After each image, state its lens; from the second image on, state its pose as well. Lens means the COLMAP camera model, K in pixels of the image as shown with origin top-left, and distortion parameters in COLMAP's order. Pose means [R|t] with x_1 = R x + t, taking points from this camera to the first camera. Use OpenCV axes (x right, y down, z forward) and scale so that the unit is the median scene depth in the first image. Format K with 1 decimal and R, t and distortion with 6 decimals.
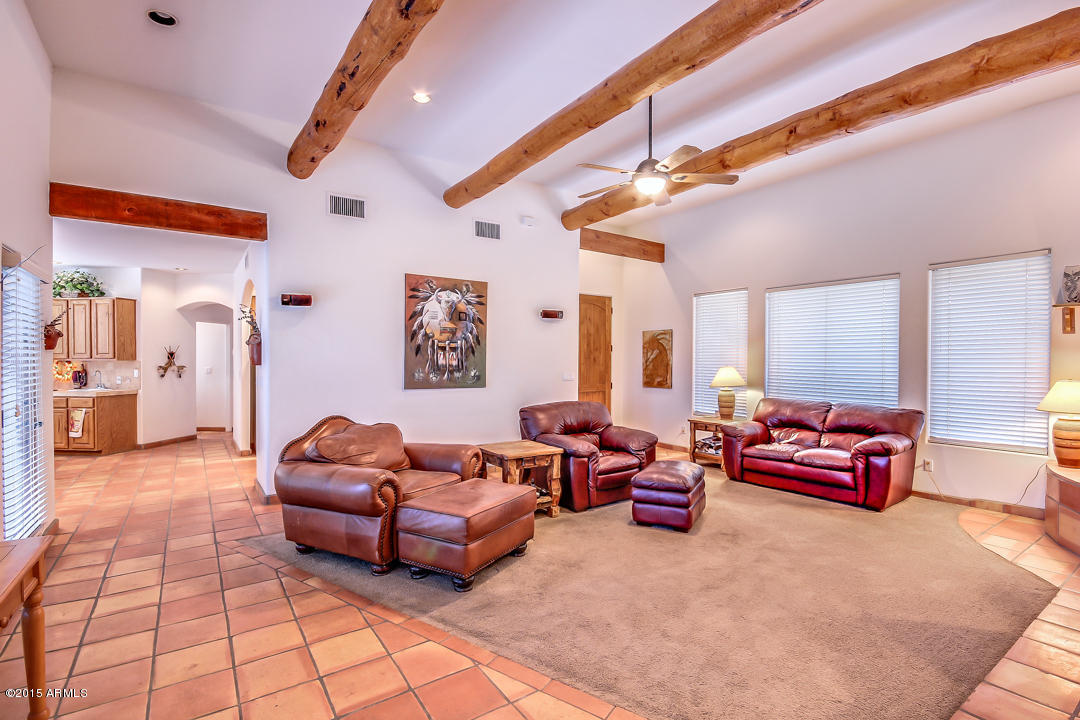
lens RADIAL K [[508.1, 0, 549.2], [0, 508.1, 365.0], [0, 0, 1]] dist [0.000856, -0.006013]
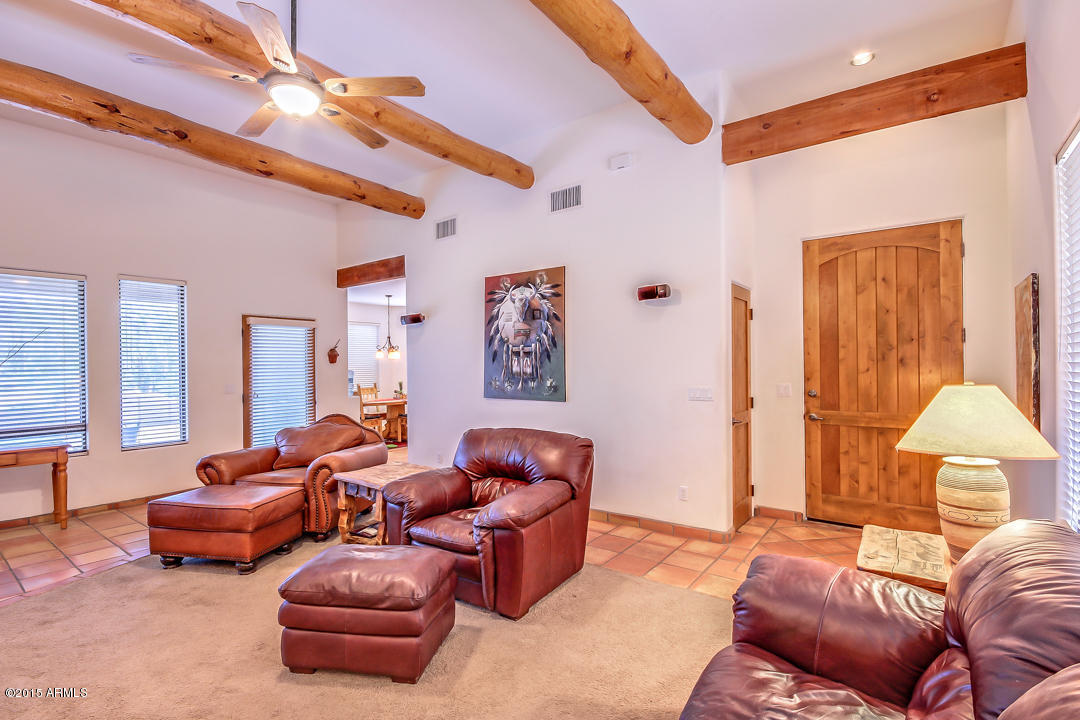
lens RADIAL K [[508.1, 0, 532.0], [0, 508.1, 361.1], [0, 0, 1]] dist [0.000856, -0.006013]
pose [[0.299417, -0.013067, -0.954033, 0.606650], [0.001884, 0.999912, -0.013104, -0.007966], [0.954121, 0.002126, 0.299415, 0.728690]]
